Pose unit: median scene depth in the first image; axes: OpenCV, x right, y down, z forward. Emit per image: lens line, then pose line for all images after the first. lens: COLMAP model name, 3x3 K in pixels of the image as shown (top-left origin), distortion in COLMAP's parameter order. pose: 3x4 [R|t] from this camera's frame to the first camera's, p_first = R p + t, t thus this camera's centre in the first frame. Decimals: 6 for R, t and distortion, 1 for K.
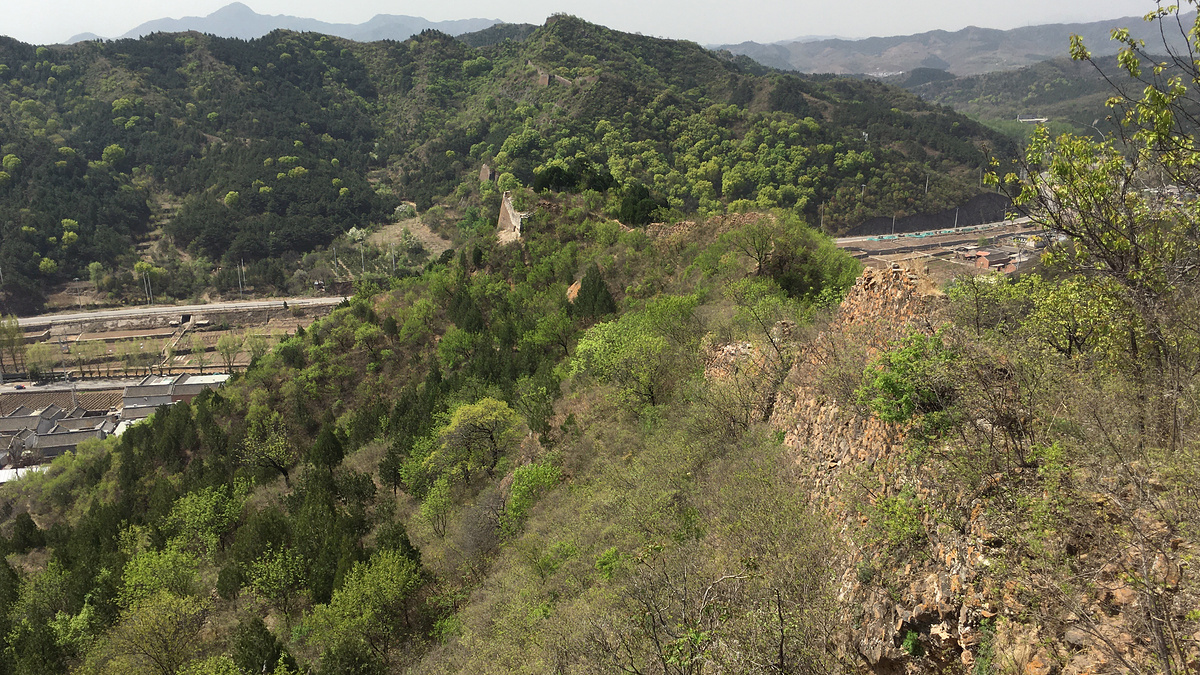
lens RADIAL K [[1047.3, 0, 617.0], [0, 1047.3, 324.9], [0, 0, 1]] dist [0.076967, -0.081713]
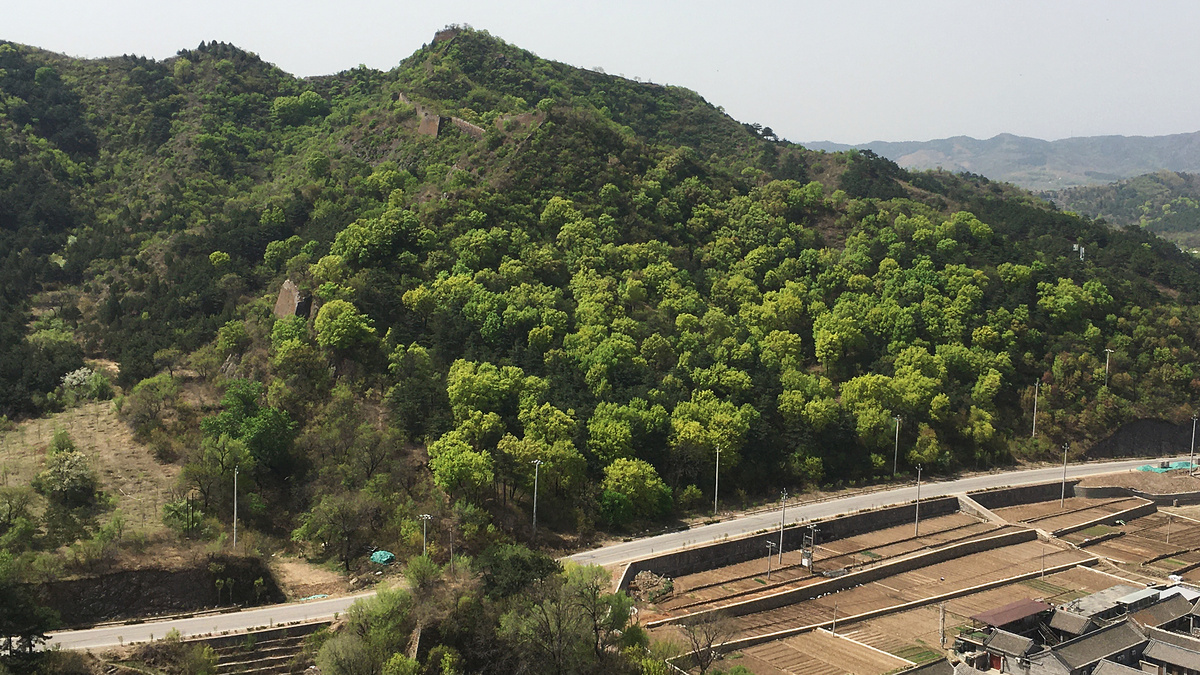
lens RADIAL K [[1396.3, 0, 690.3], [0, 1396.3, 303.7], [0, 0, 1]] dist [0.049518, 0.000000]
pose [[0.991284, 0.029364, 0.128428, -0.032477], [-0.009426, 0.988154, -0.153176, -0.051307], [-0.131404, 0.150630, 0.979818, 0.376727]]
